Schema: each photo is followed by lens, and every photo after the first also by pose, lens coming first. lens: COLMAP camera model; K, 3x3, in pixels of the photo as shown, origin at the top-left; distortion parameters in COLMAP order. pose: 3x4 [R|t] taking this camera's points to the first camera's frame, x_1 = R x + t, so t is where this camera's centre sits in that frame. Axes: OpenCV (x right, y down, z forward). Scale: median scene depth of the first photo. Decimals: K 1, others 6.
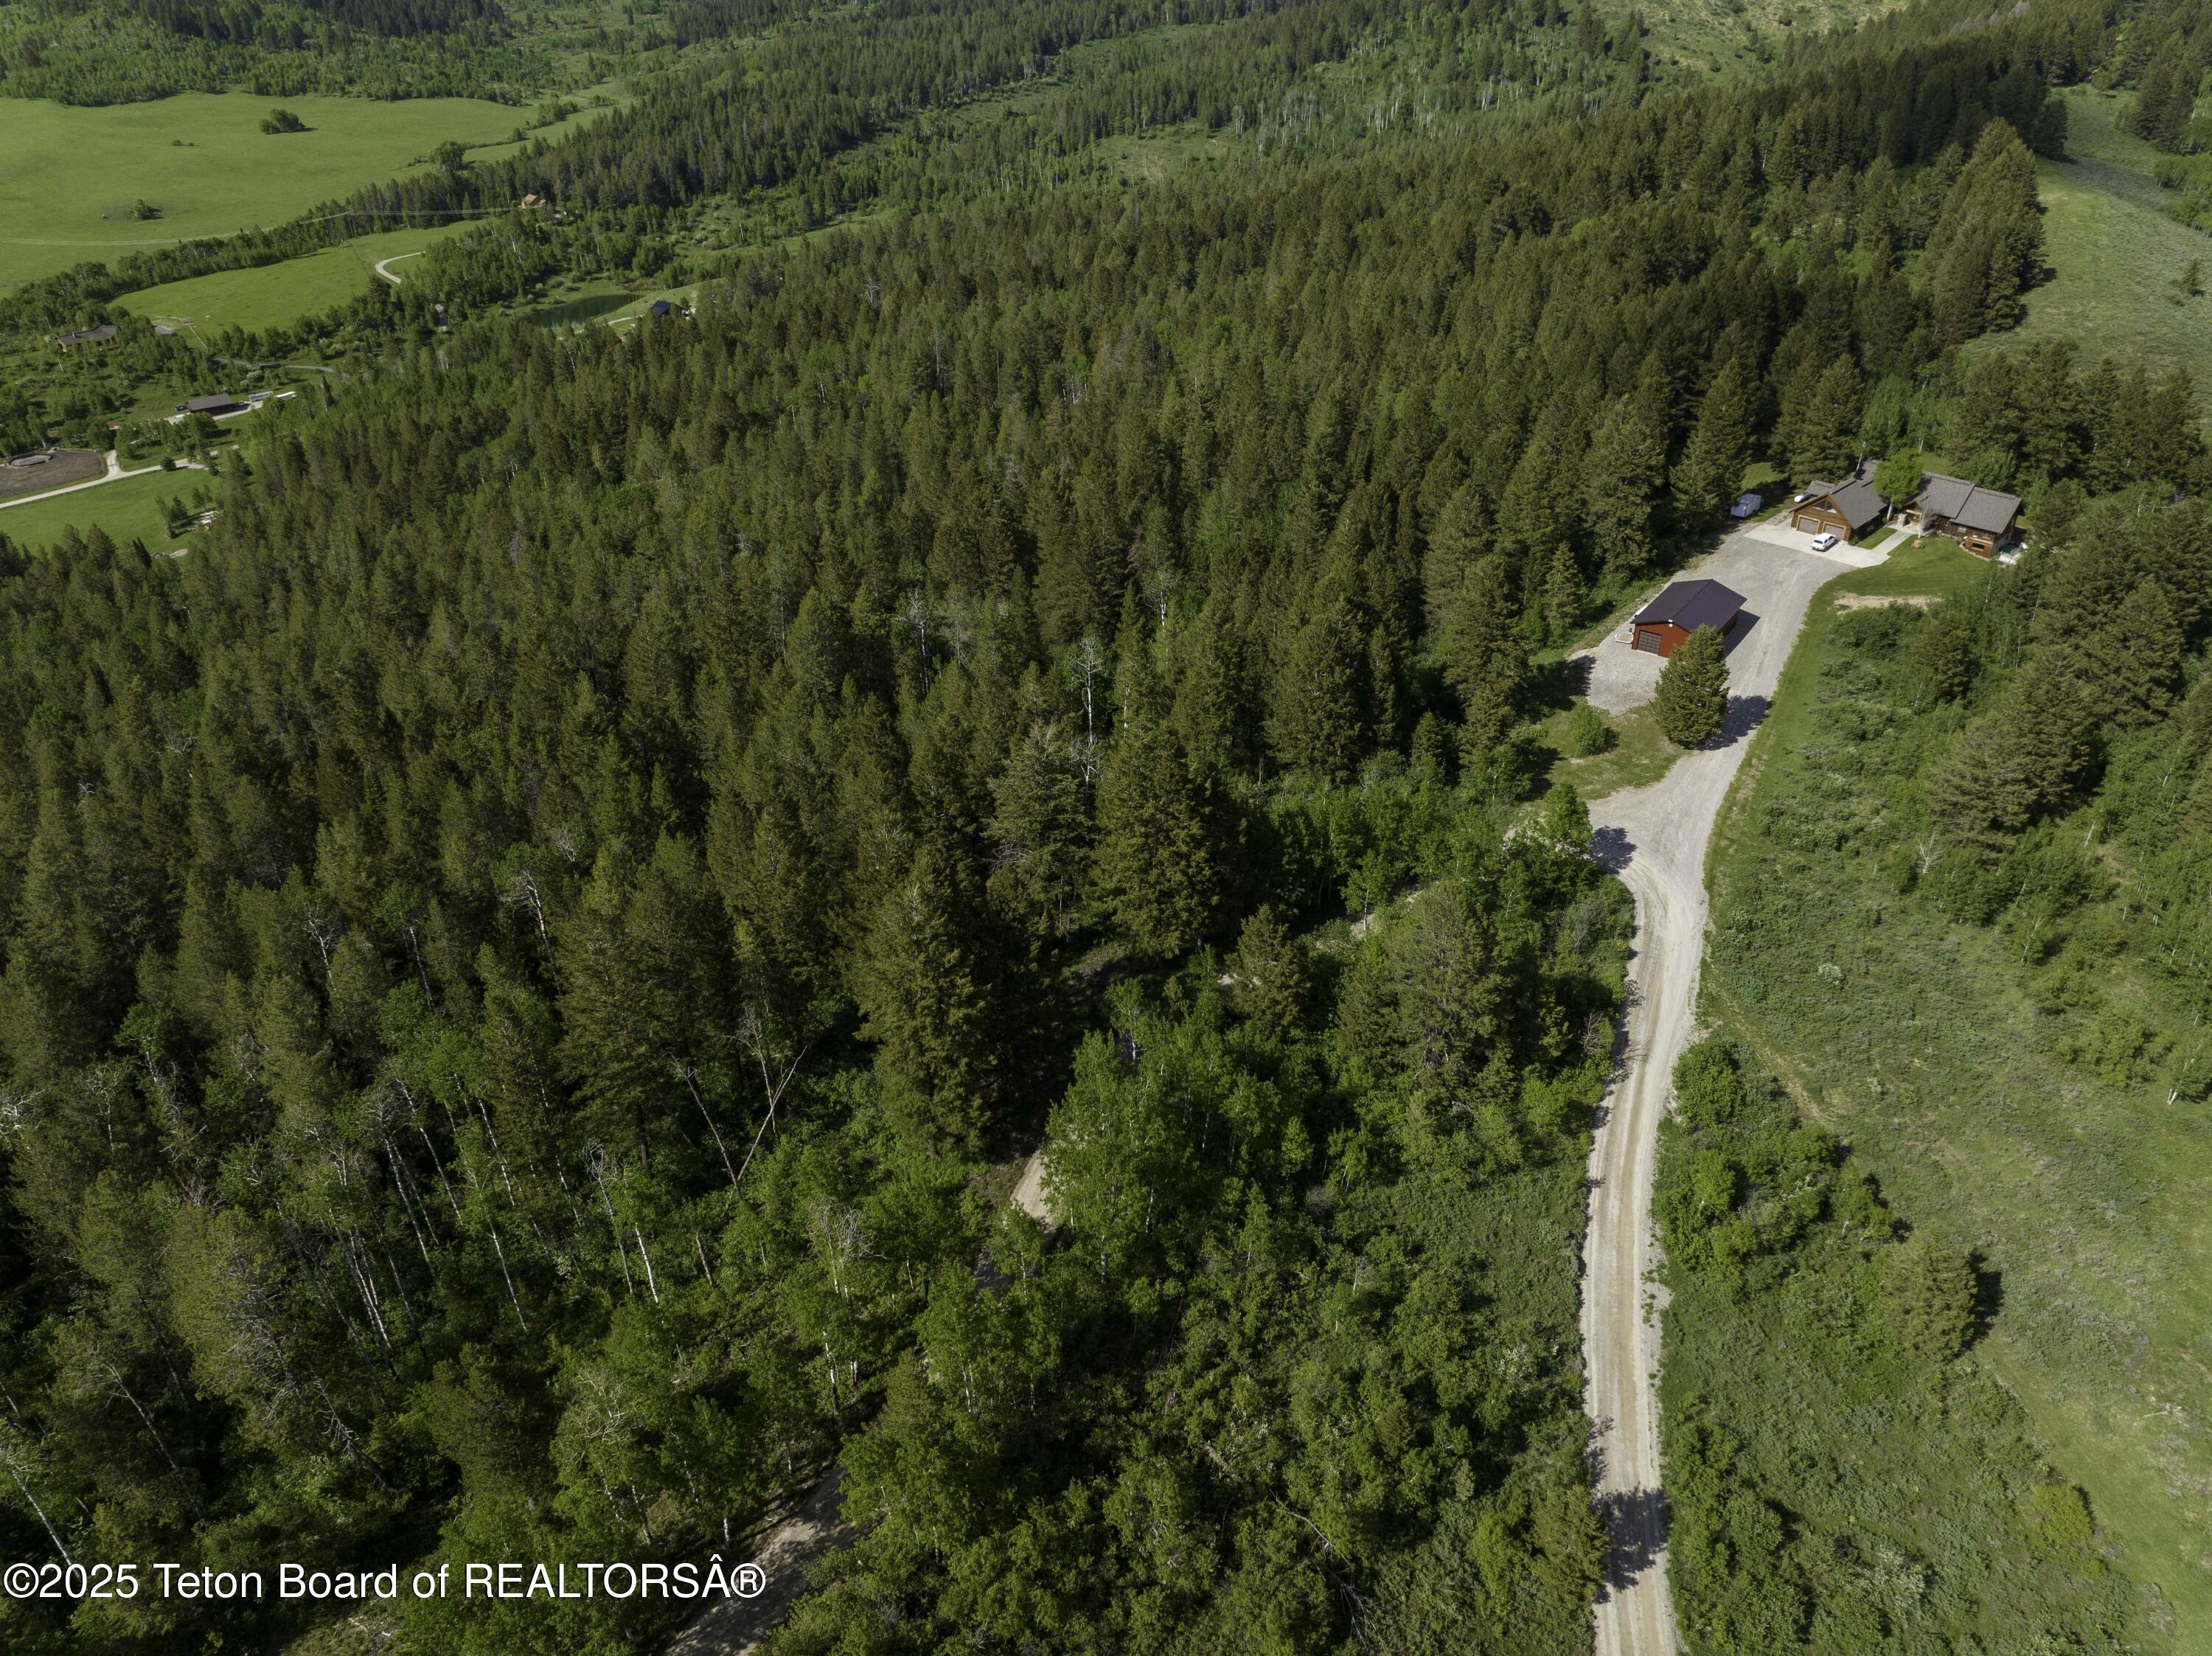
lens RADIAL K [[1555.9, 0, 1117.5], [0, 1555.9, 831.4], [0, 0, 1]] dist [-0.055697, 0.024821]
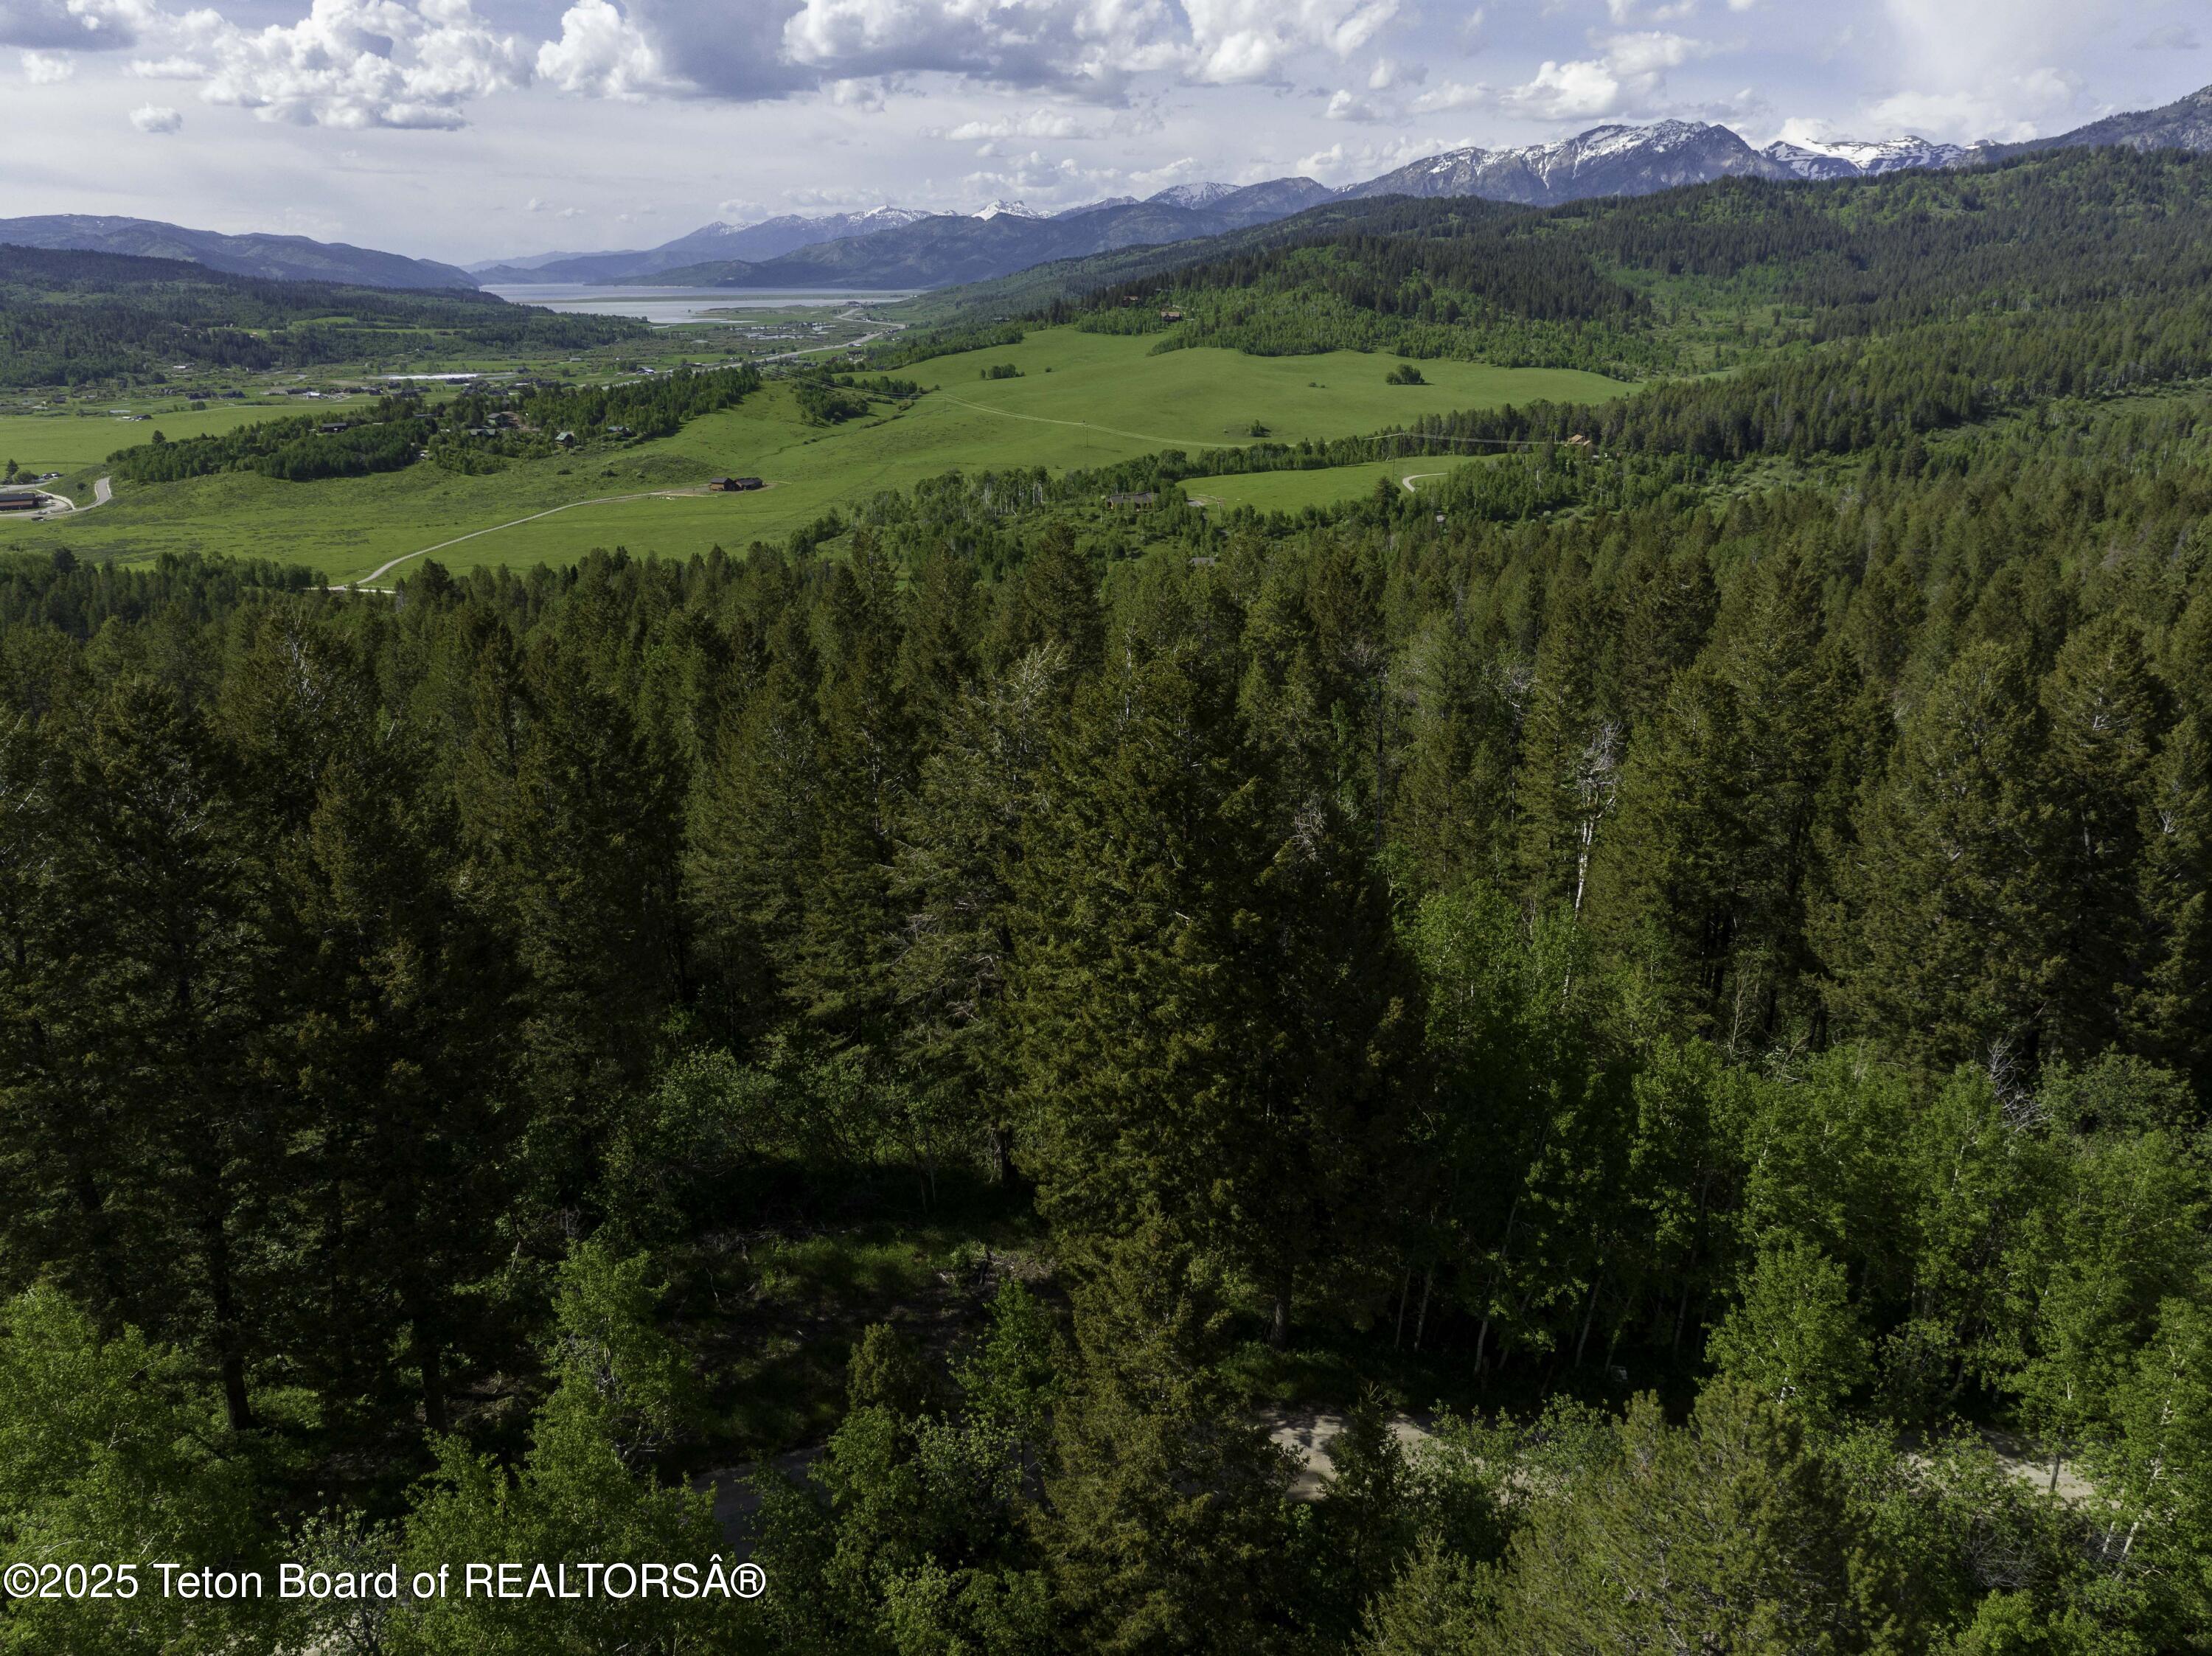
lens RADIAL K [[1555.9, 0, 1123.0], [0, 1555.9, 832.6], [0, 0, 1]] dist [-0.055697, 0.024821]
pose [[0.774700, 0.211340, -0.595966, 0.035084], [-0.319777, 0.944032, -0.080910, 0.000306], [0.545512, 0.253258, 0.798923, 0.105856]]
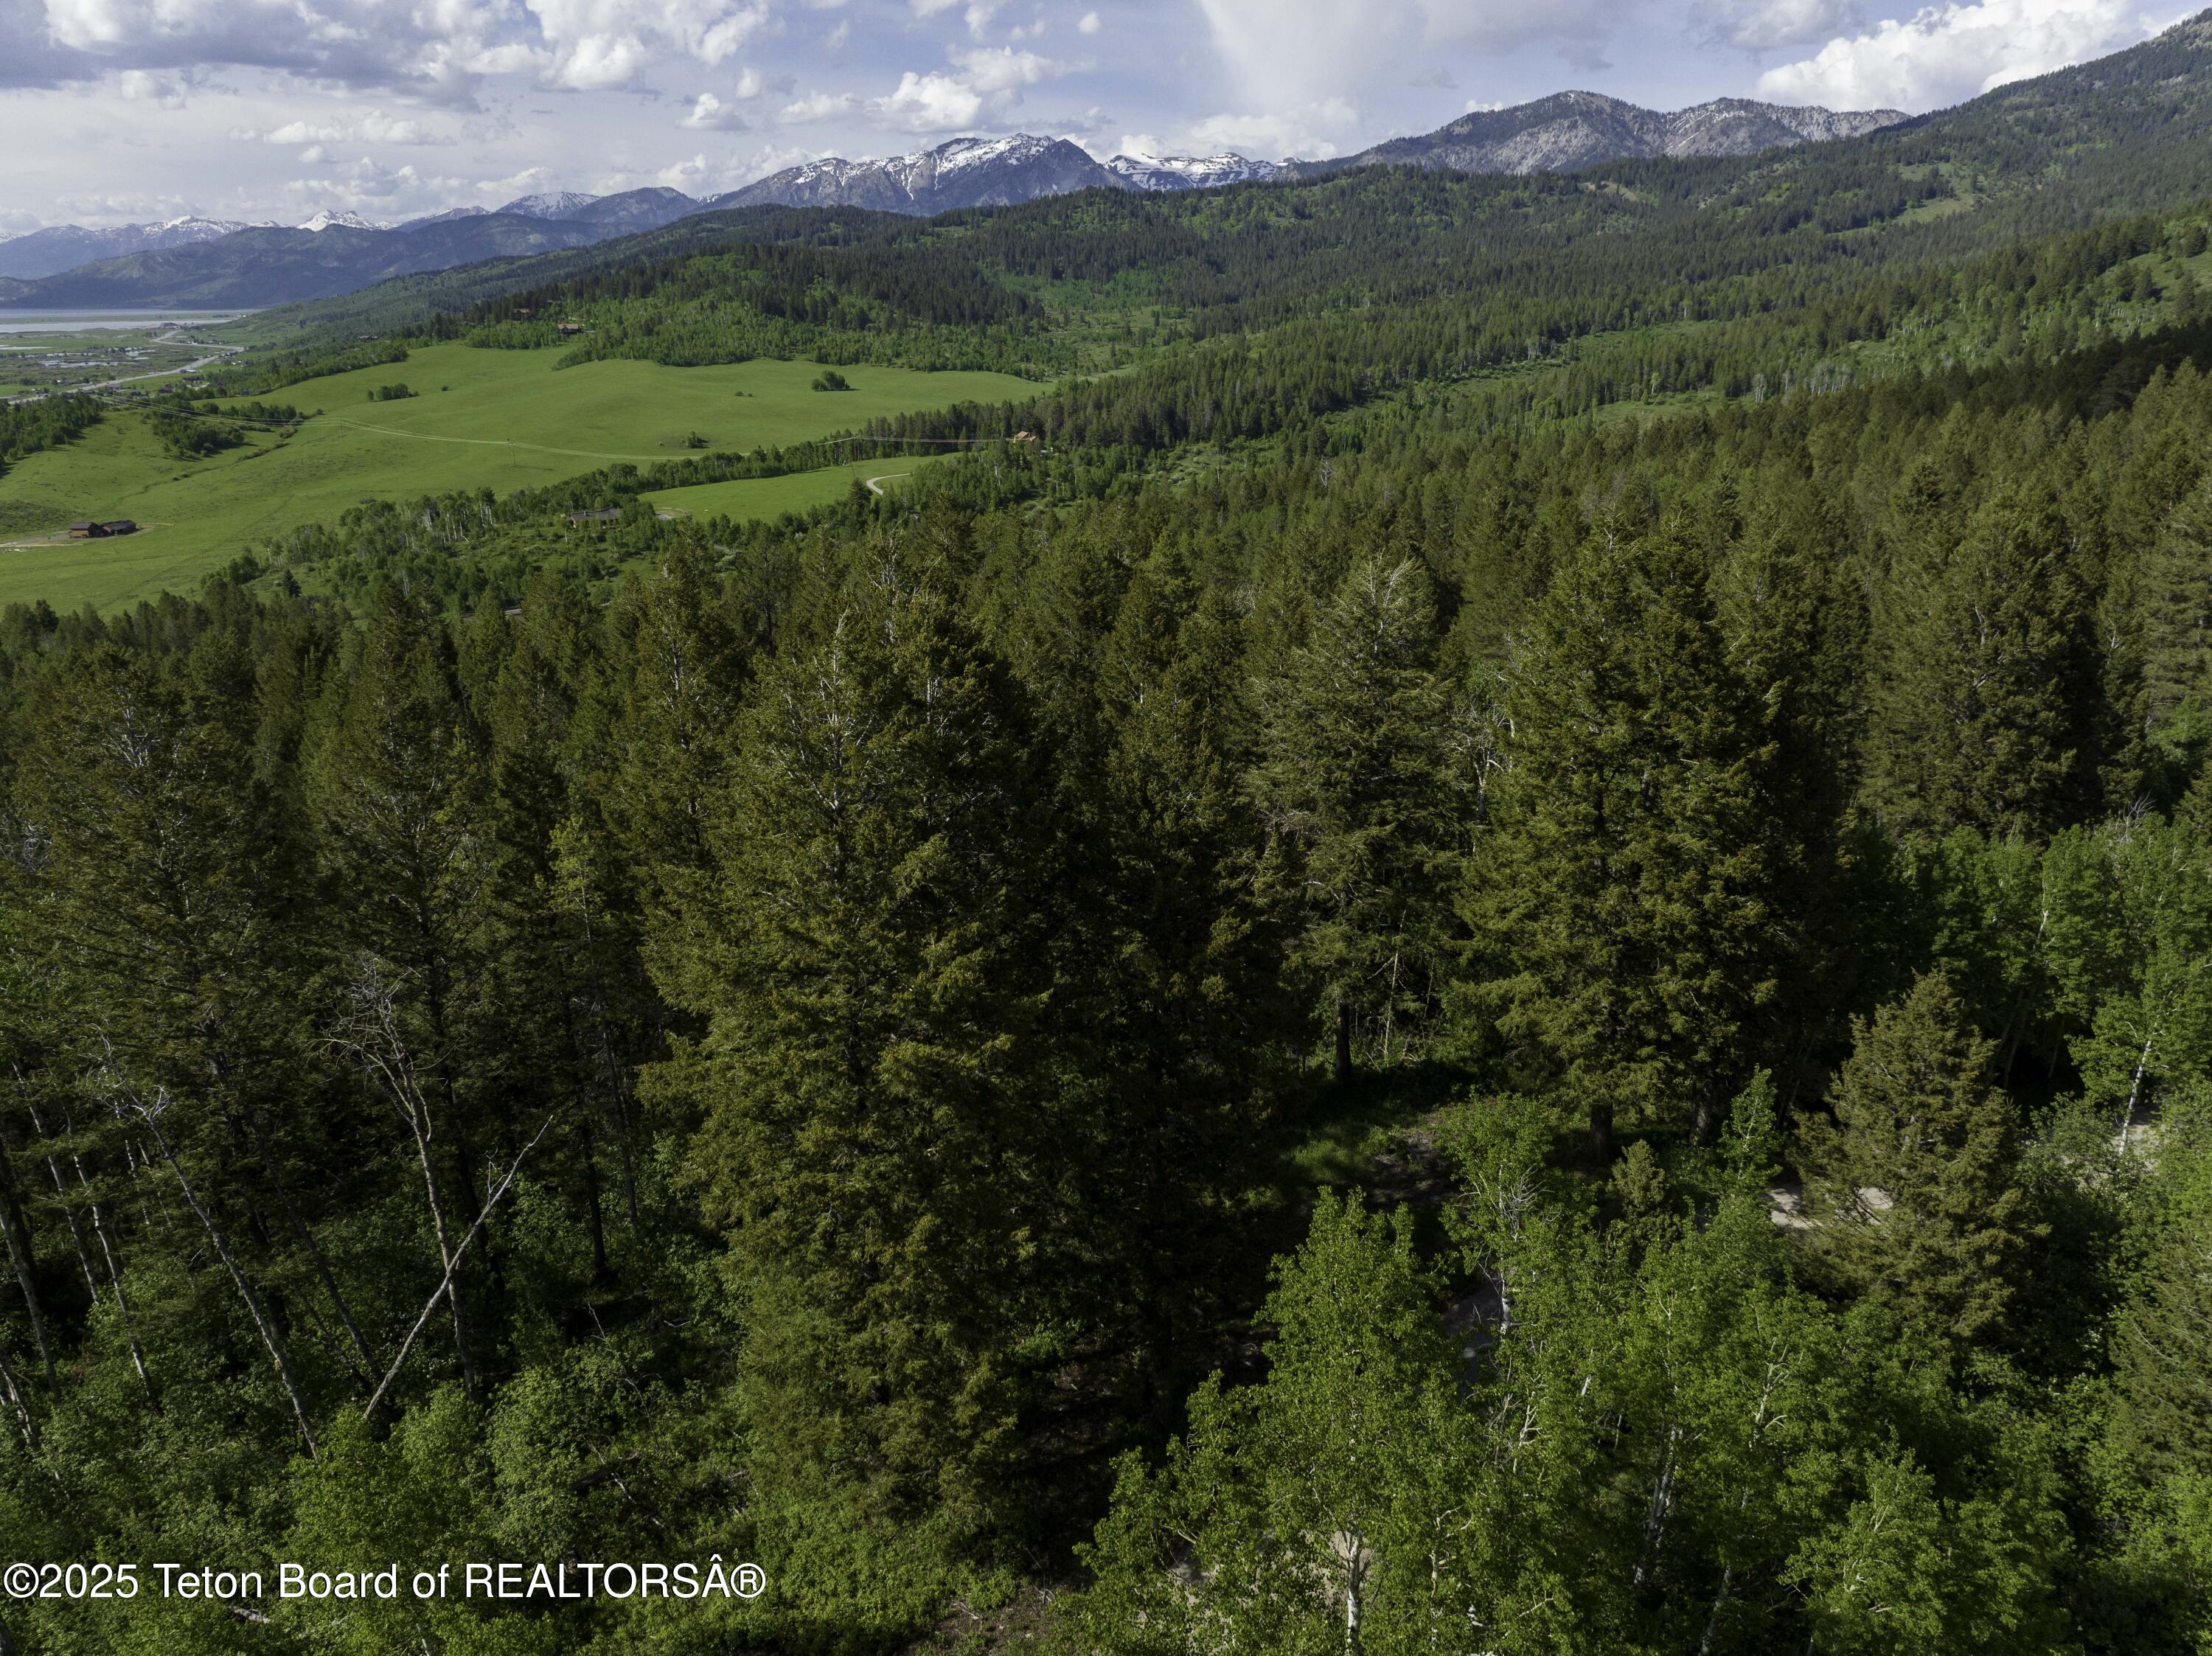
lens RADIAL K [[1555.9, 0, 1109.0], [0, 1555.9, 827.6], [0, 0, 1]] dist [-0.055697, 0.024821]
pose [[0.951448, 0.097620, -0.291919, 0.002219], [-0.152963, 0.972937, -0.173193, 0.014679], [0.267112, 0.209437, 0.940632, 0.087084]]
